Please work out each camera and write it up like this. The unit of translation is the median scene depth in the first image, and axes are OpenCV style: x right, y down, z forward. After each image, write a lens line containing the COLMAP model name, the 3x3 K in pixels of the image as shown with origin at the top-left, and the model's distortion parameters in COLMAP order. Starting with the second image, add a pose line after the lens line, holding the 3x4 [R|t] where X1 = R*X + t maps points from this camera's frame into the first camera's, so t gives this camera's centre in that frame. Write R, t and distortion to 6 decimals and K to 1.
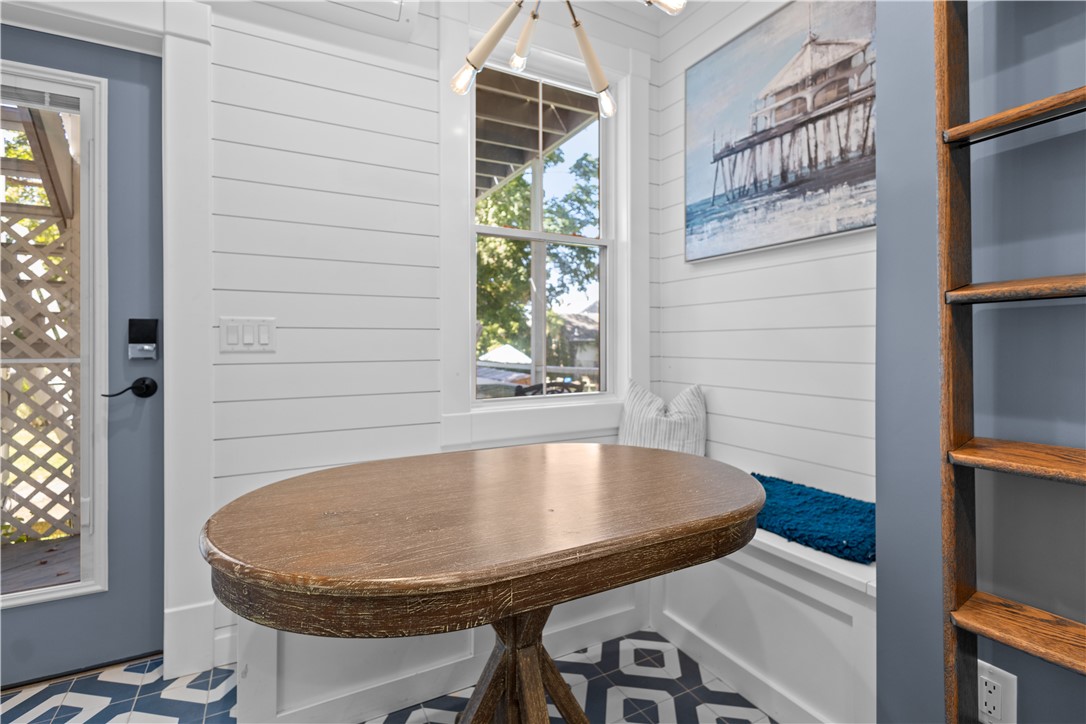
lens RADIAL K [[508.0, 0, 538.3], [0, 508.0, 342.5], [0, 0, 1]] dist [0.009062, -0.003829]
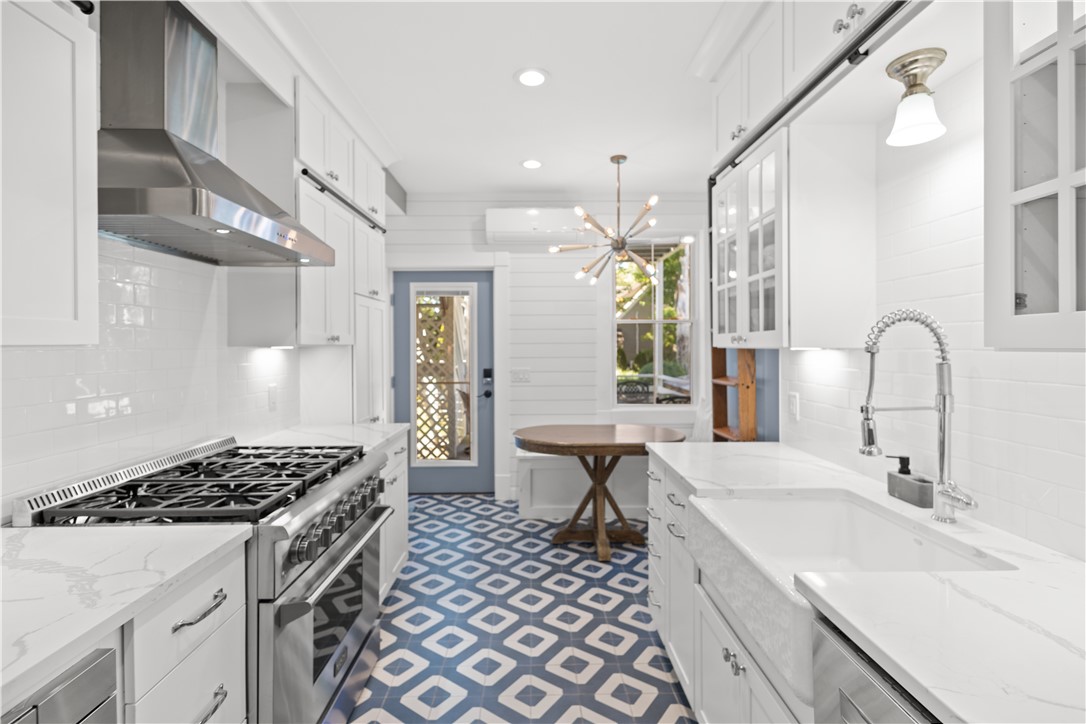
lens RADIAL K [[508.0, 0, 541.8], [0, 508.0, 350.9], [0, 0, 1]] dist [0.009062, -0.003829]
pose [[0.891811, 0.004789, -0.452382, 0.707986], [0.003515, 0.999840, 0.017515, -0.186414], [0.452394, -0.017211, 0.891652, -1.283911]]
